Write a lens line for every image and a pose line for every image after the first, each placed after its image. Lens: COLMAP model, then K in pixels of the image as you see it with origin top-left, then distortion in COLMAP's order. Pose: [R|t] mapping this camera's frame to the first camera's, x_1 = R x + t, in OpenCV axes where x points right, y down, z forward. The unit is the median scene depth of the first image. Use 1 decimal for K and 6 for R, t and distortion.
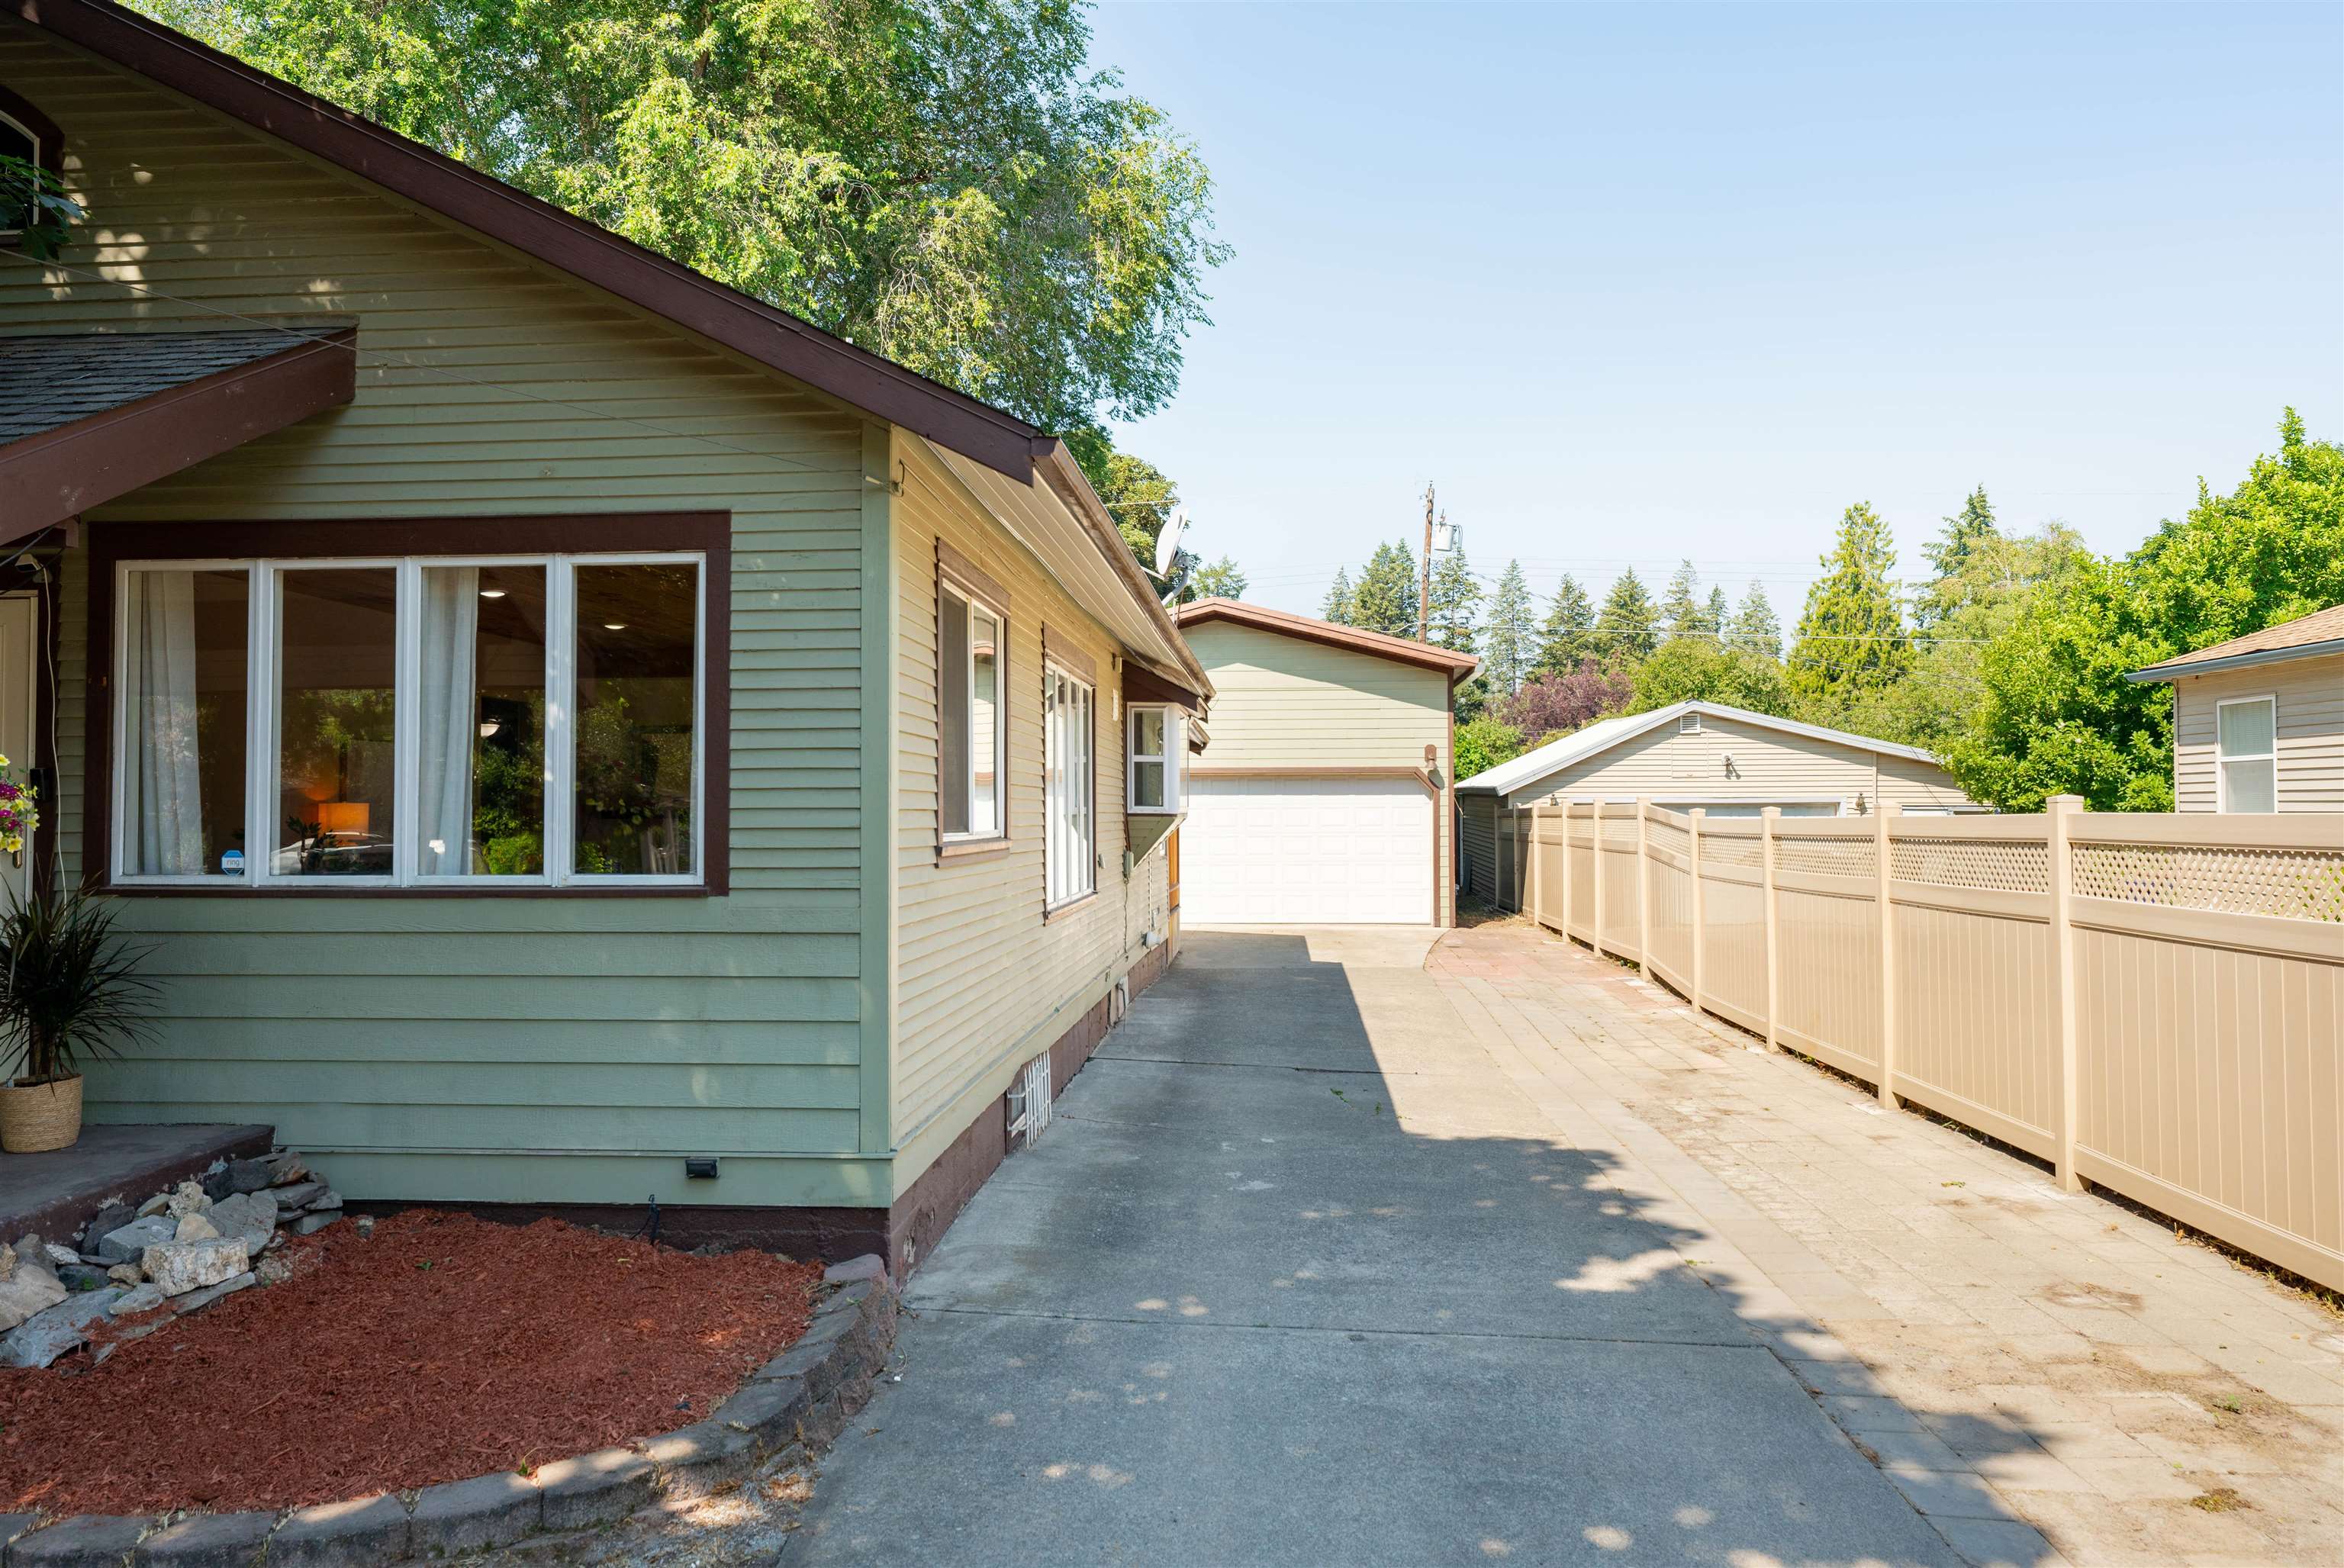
lens RADIAL K [[1442.6, 0, 1172.0], [0, 1442.6, 784.0], [0, 0, 1]] dist [-0.002345, 0.000017]
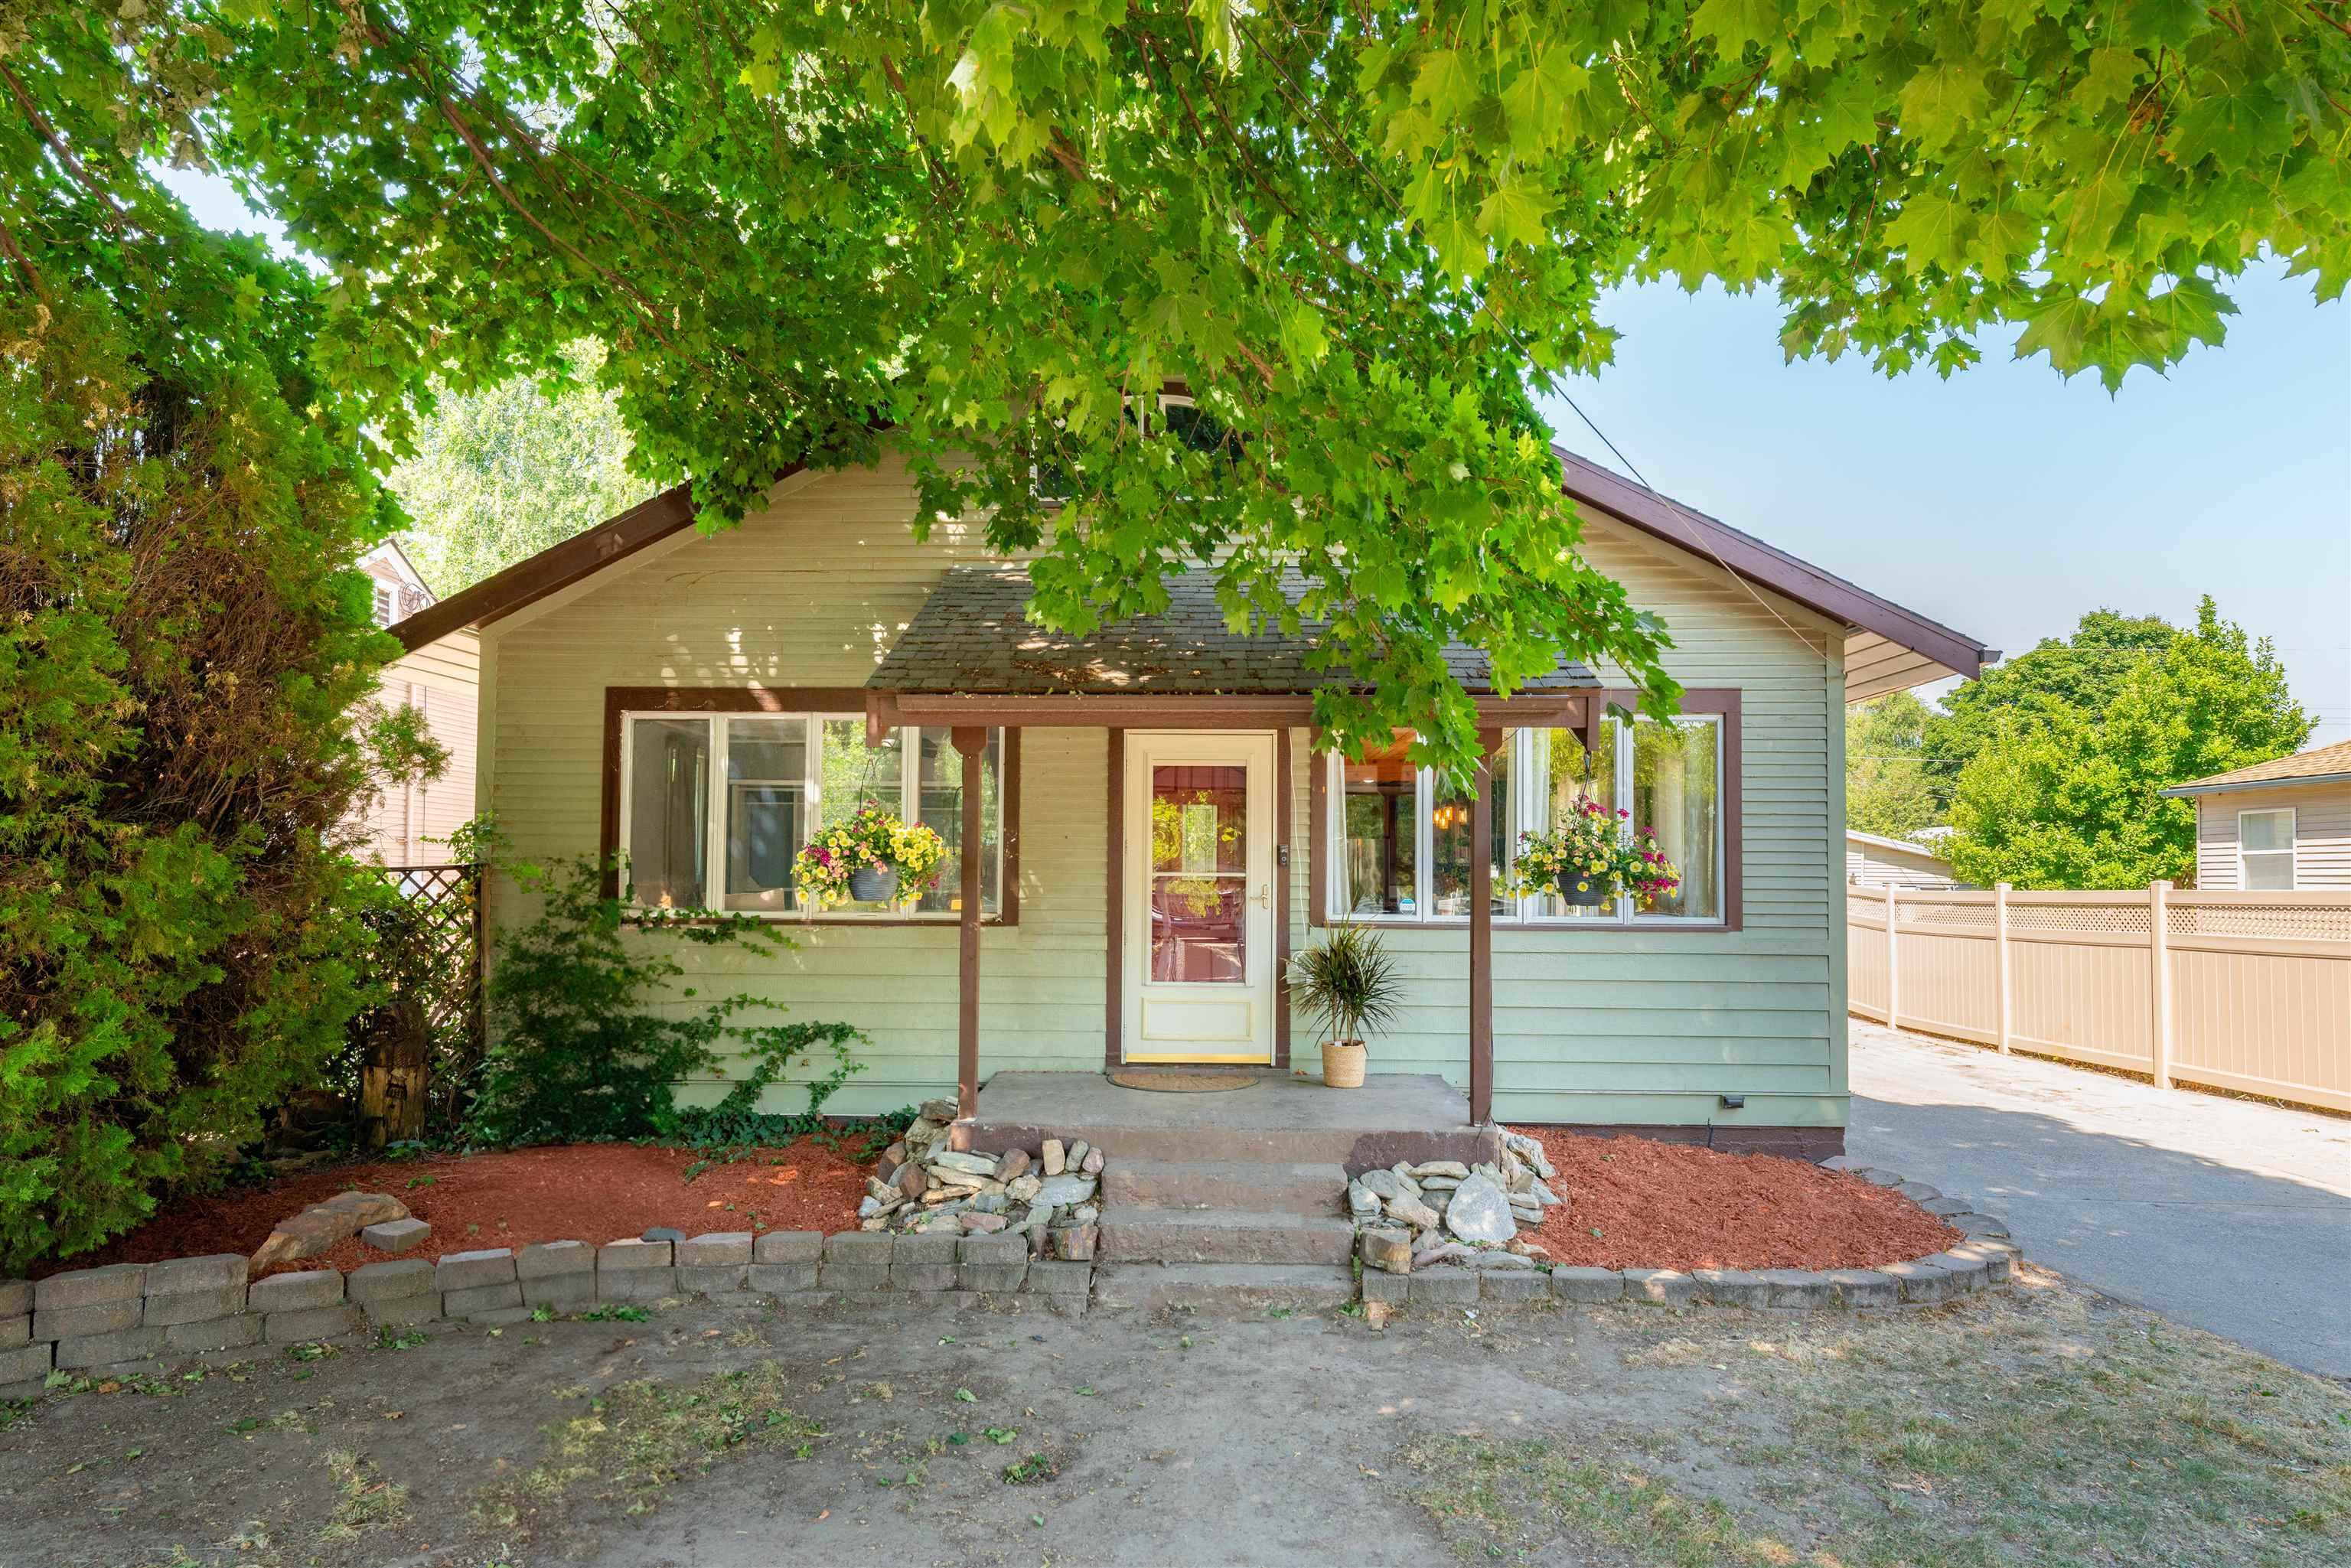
lens RADIAL K [[1160.5, 0, 1174.4], [0, 1160.5, 852.1], [0, 0, 1]] dist [-0.000092, -0.000427]
pose [[0.999268, 0.012965, 0.035981, -0.374210], [-0.012754, 0.999900, -0.006075, 0.002397], [-0.036056, 0.005612, 0.999334, -0.098053]]
